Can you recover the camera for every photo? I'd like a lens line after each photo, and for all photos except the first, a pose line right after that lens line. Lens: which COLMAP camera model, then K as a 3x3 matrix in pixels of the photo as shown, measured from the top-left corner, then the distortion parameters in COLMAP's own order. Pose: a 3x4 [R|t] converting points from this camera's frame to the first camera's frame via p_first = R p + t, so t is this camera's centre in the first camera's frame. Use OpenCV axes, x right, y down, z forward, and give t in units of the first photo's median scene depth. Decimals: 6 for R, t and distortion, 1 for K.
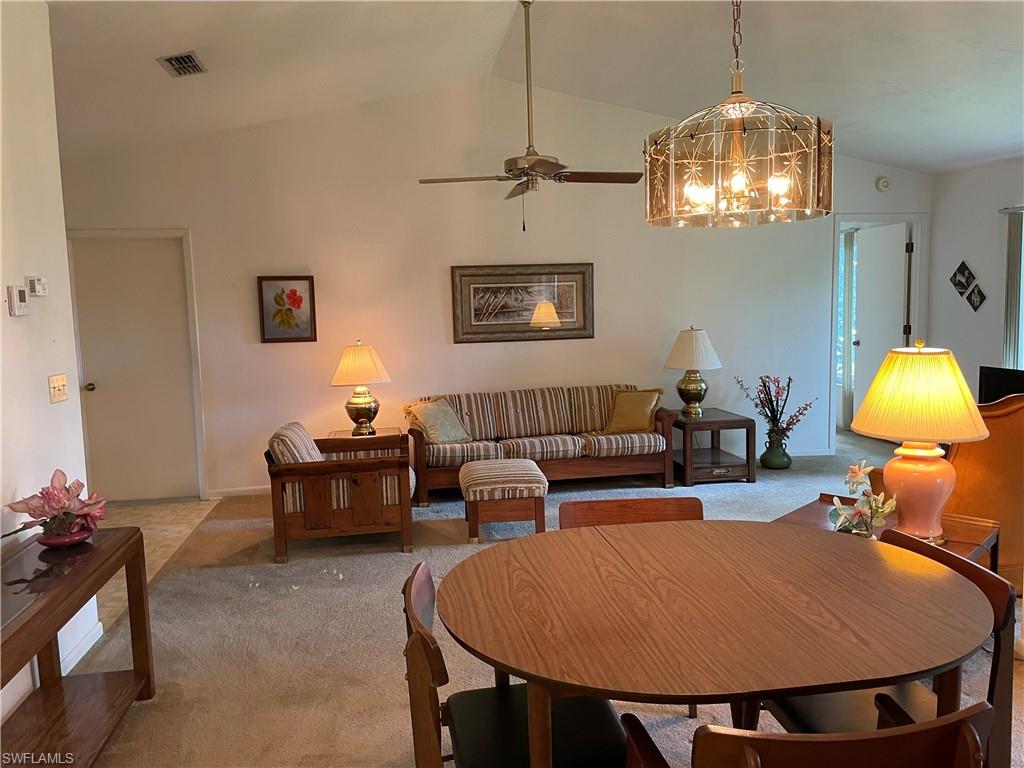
lens RADIAL K [[779.2, 0, 512.5], [0, 779.2, 380.2], [0, 0, 1]] dist [0.069295, -0.084167]
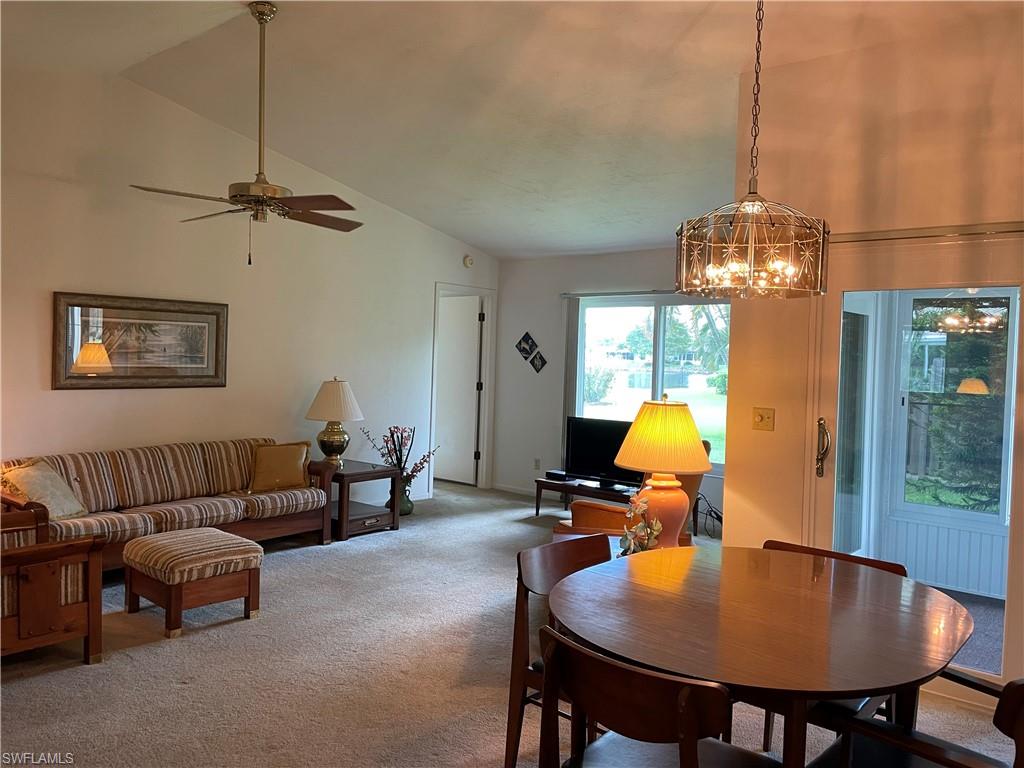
lens RADIAL K [[779.2, 0, 521.4], [0, 779.2, 378.4], [0, 0, 1]] dist [0.069295, -0.084167]
pose [[0.750641, 0.030060, 0.660026, -0.248055], [0.016768, 0.997776, -0.064512, 0.000193], [-0.660498, 0.059493, 0.748467, 0.101494]]
